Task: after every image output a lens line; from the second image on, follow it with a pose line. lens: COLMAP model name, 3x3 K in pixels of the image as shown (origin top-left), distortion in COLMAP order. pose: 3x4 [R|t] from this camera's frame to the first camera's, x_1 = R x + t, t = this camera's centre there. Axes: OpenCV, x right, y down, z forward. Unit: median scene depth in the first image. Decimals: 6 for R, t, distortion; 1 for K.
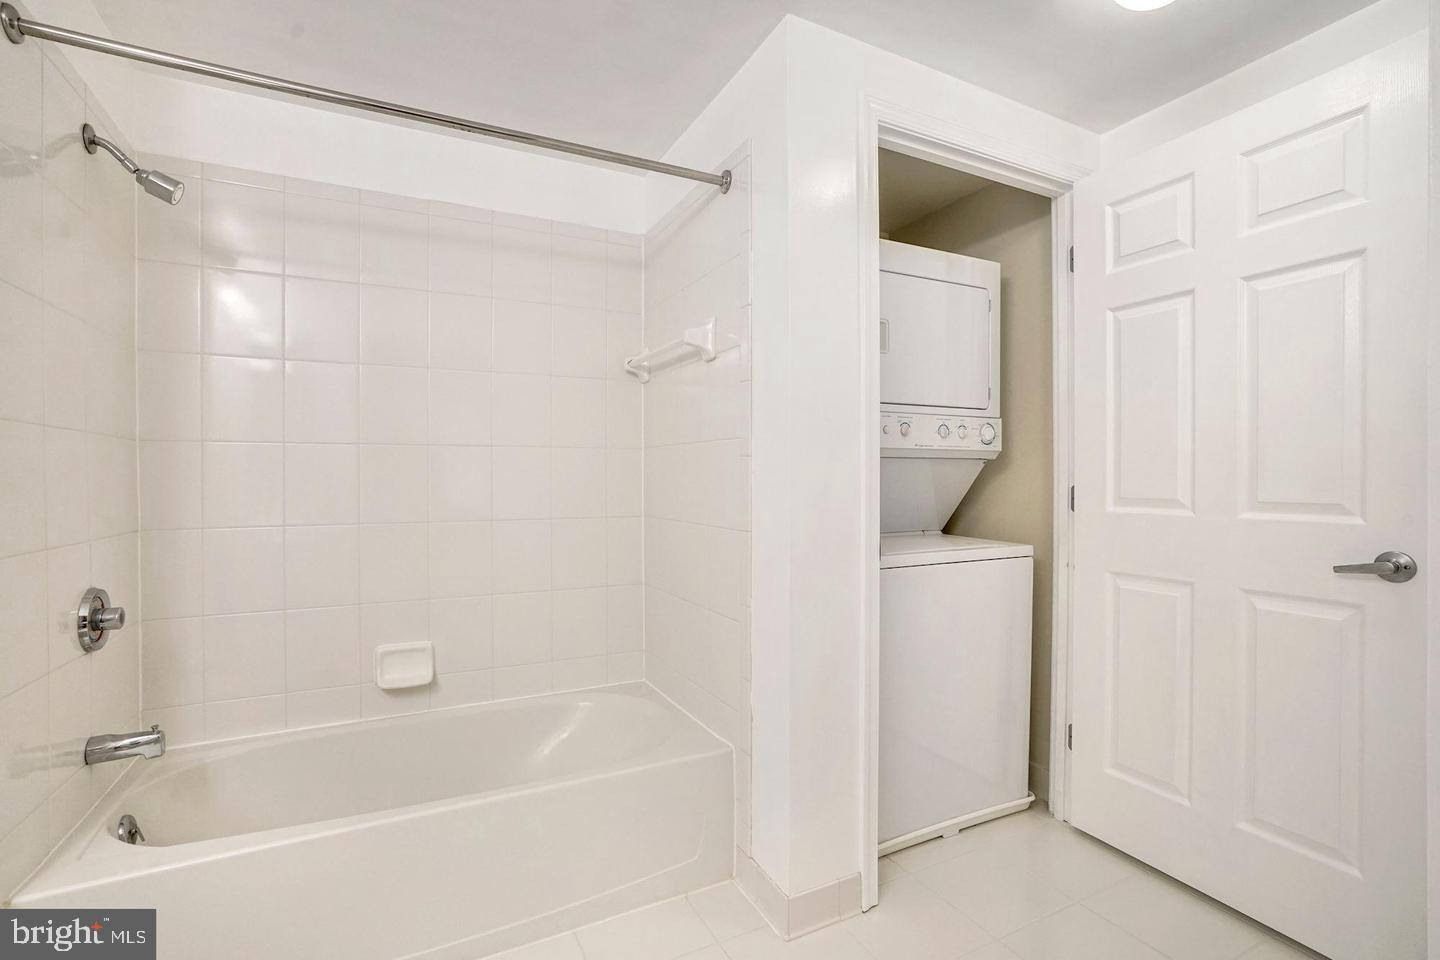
lens RADIAL K [[663.3, 0, 715.9], [0, 663.3, 483.4], [0, 0, 1]] dist [-0.025066, 0.000463]
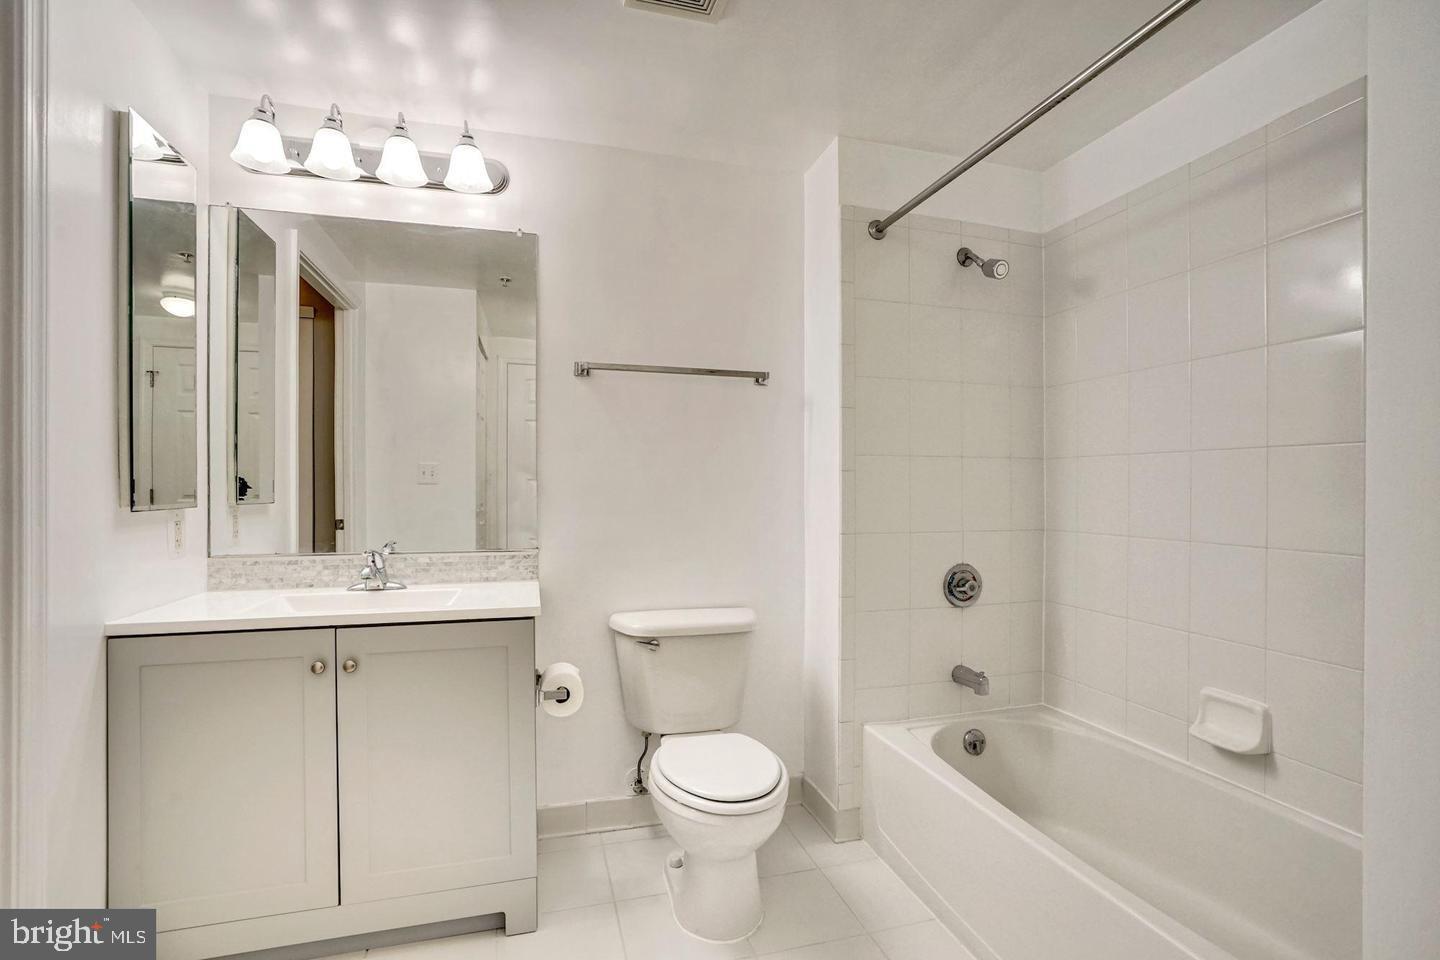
lens RADIAL K [[663.3, 0, 716.8], [0, 663.3, 481.6], [0, 0, 1]] dist [-0.025066, 0.000463]
pose [[-0.195140, -0.006871, -0.980751, 0.457455], [-0.020856, 0.999778, -0.002854, -0.002046], [0.980554, 0.019898, -0.195240, 0.557063]]
